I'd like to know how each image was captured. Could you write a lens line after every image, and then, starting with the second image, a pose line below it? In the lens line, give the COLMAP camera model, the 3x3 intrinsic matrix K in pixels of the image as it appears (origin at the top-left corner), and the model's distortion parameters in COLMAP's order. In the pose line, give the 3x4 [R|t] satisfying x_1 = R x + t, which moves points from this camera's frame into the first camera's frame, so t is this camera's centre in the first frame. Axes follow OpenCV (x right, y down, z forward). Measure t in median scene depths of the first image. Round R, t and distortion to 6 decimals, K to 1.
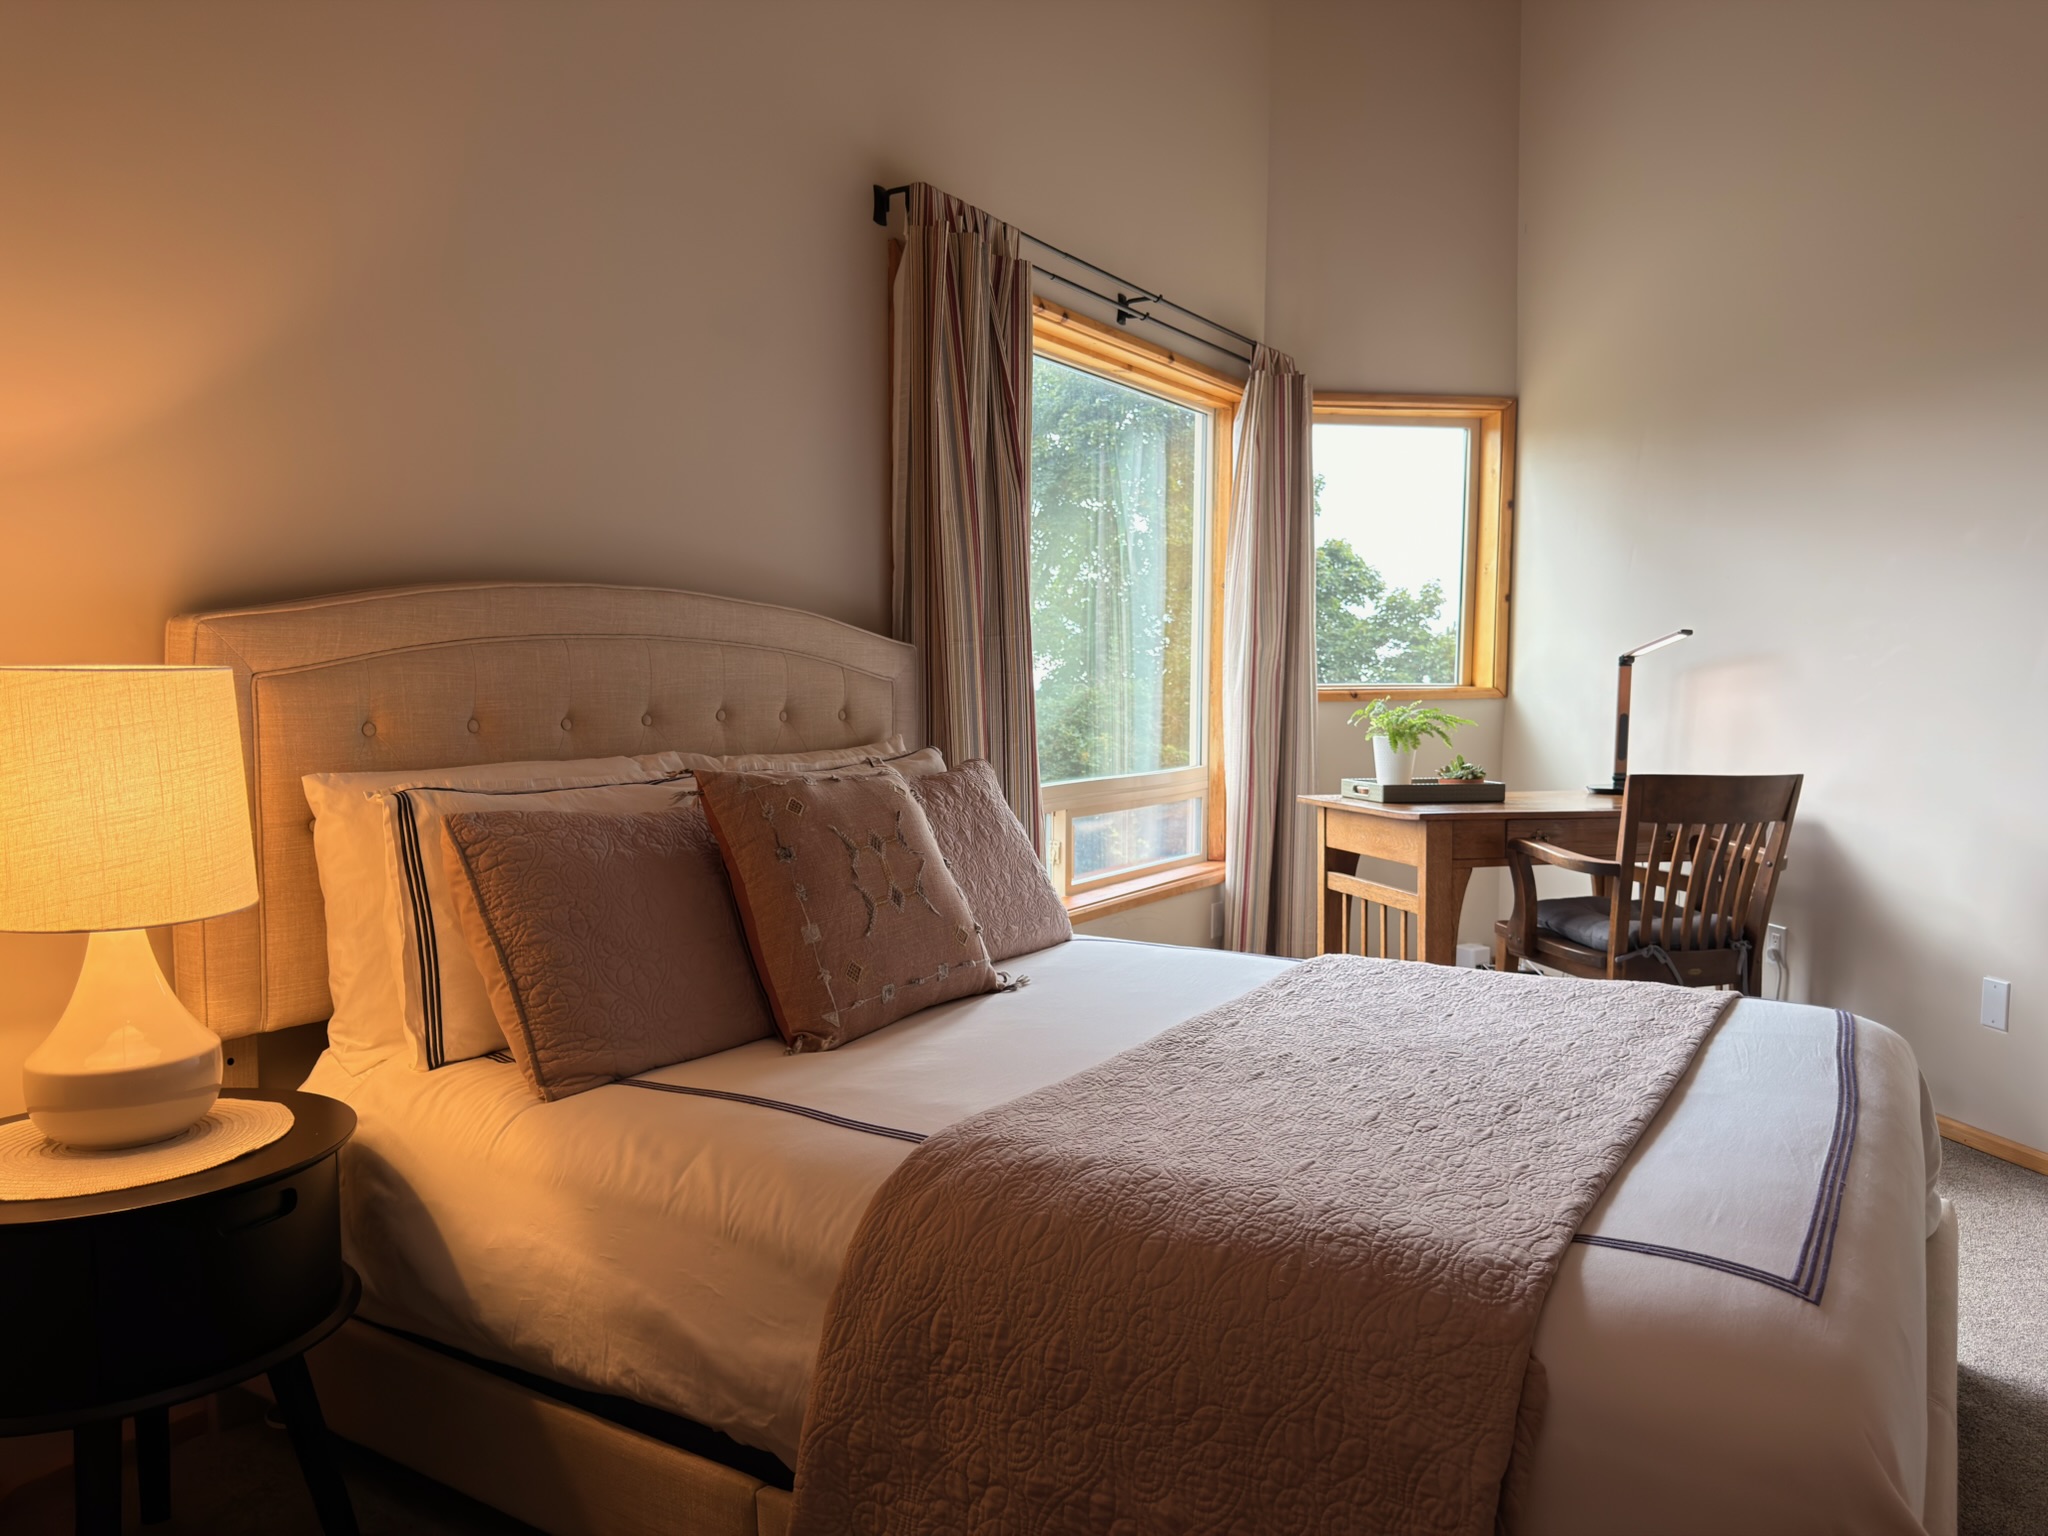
lens RADIAL K [[1459.0, 0, 1024.0], [0, 1459.0, 768.0], [0, 0, 1]] dist [0.142725, -0.180623]
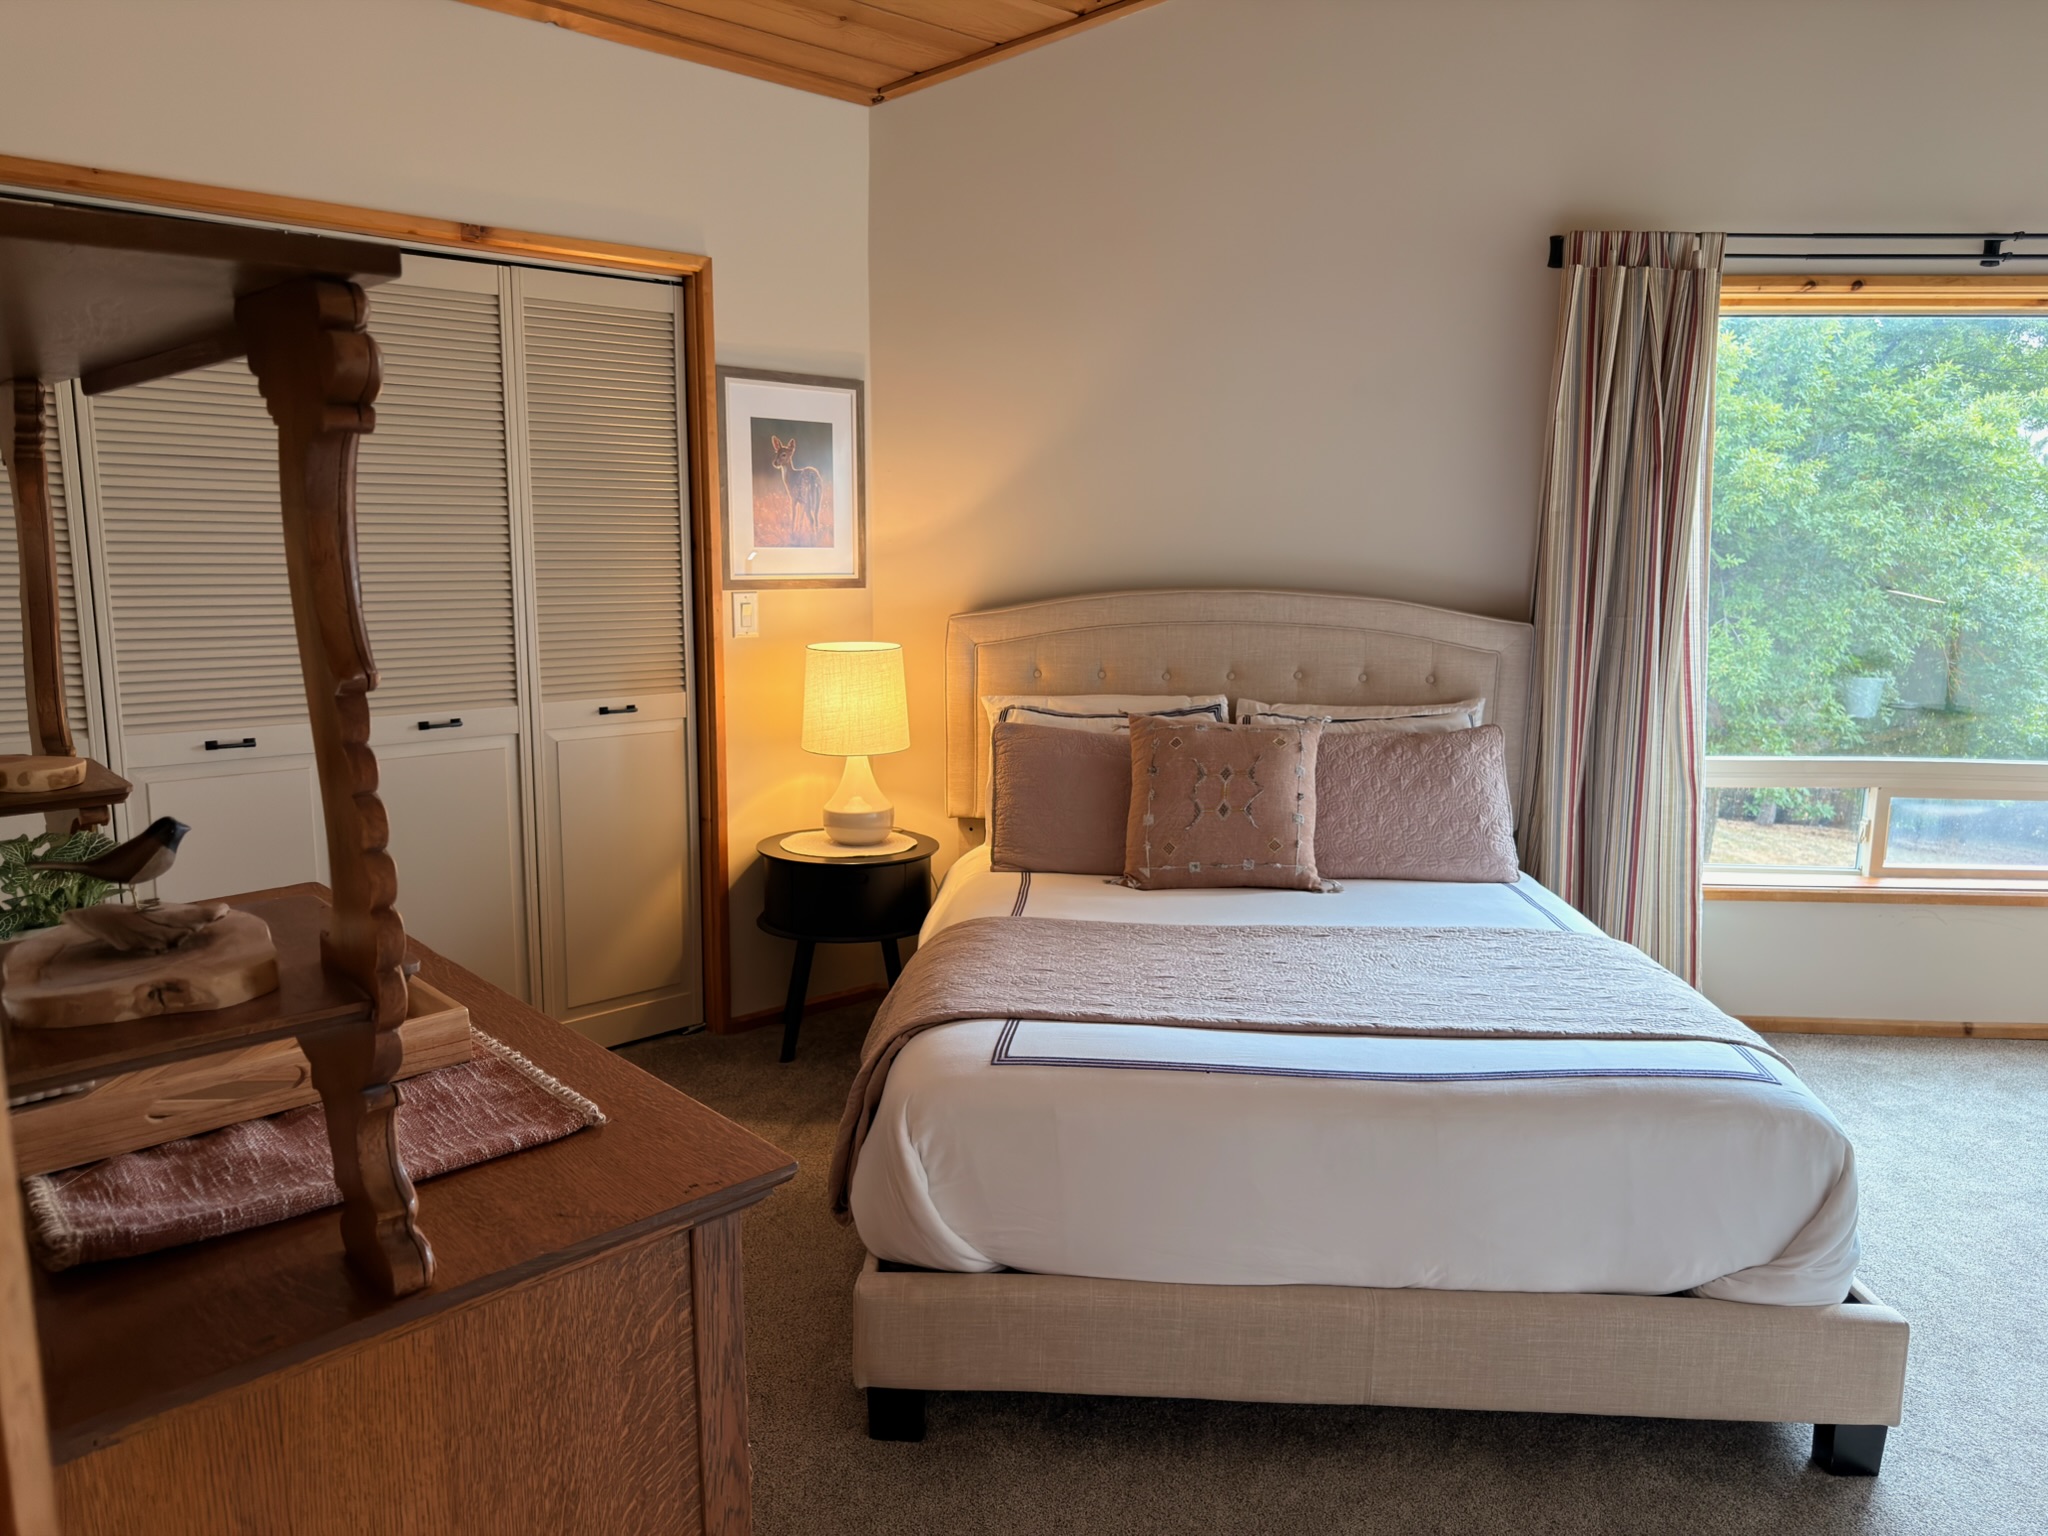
lens RADIAL K [[1459.0, 0, 1024.0], [0, 1459.0, 768.0], [0, 0, 1]] dist [0.142725, -0.180623]
pose [[0.499337, 0.149530, -0.853407, 0.936662], [-0.066884, 0.988708, 0.134102, -0.124625], [0.863822, -0.009883, 0.503700, 0.032173]]
